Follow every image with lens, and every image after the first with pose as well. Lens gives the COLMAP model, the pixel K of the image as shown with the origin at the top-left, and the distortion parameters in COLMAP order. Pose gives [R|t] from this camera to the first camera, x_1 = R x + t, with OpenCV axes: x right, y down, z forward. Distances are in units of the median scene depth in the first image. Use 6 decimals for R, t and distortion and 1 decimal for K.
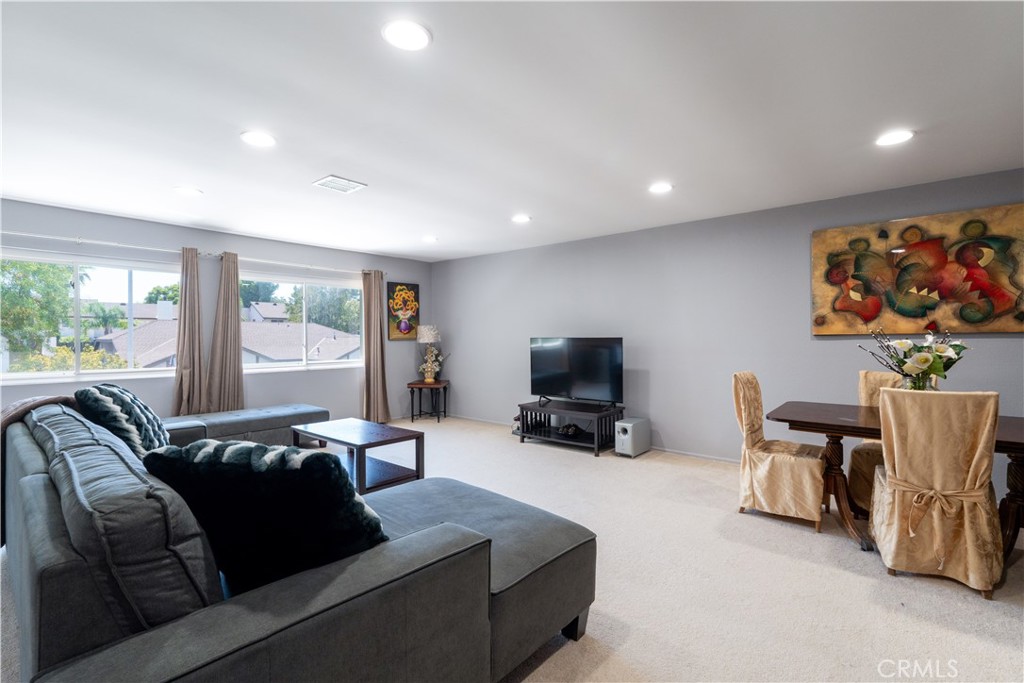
lens RADIAL K [[460.0, 0, 513.7], [0, 460.0, 341.3], [0, 0, 1]] dist [-0.002575, 0.000351]
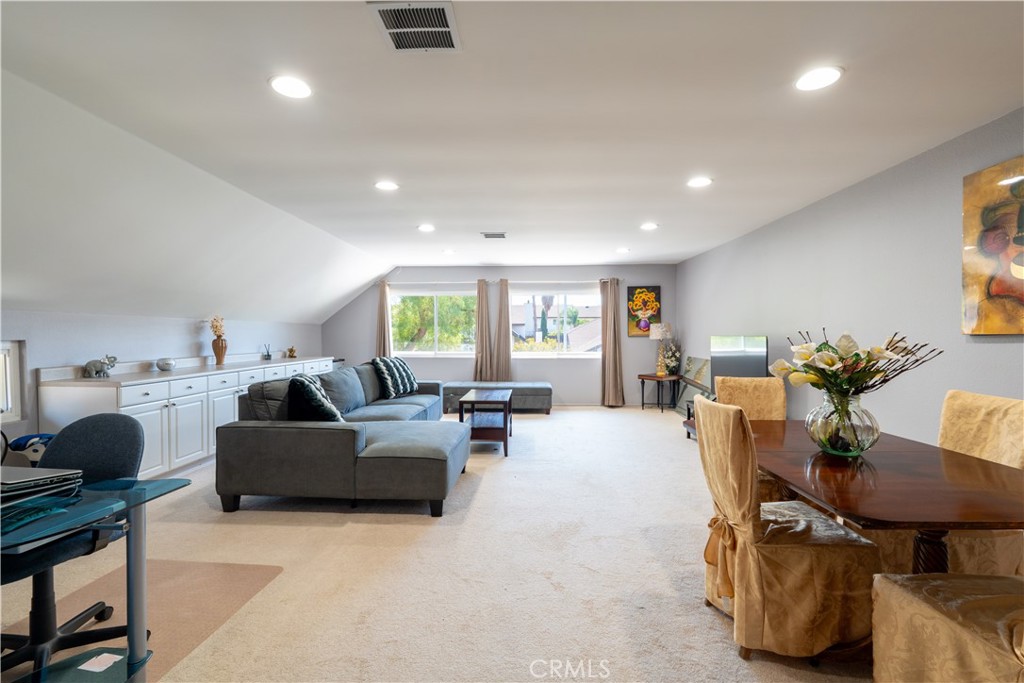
lens RADIAL K [[460.0, 0, 515.4], [0, 460.0, 340.9], [0, 0, 1]] dist [-0.002575, 0.000351]
pose [[0.624821, 0.014616, -0.780631, 0.454061], [-0.006741, 0.999888, 0.013326, -0.005311], [0.780739, -0.003064, 0.624850, 0.049541]]
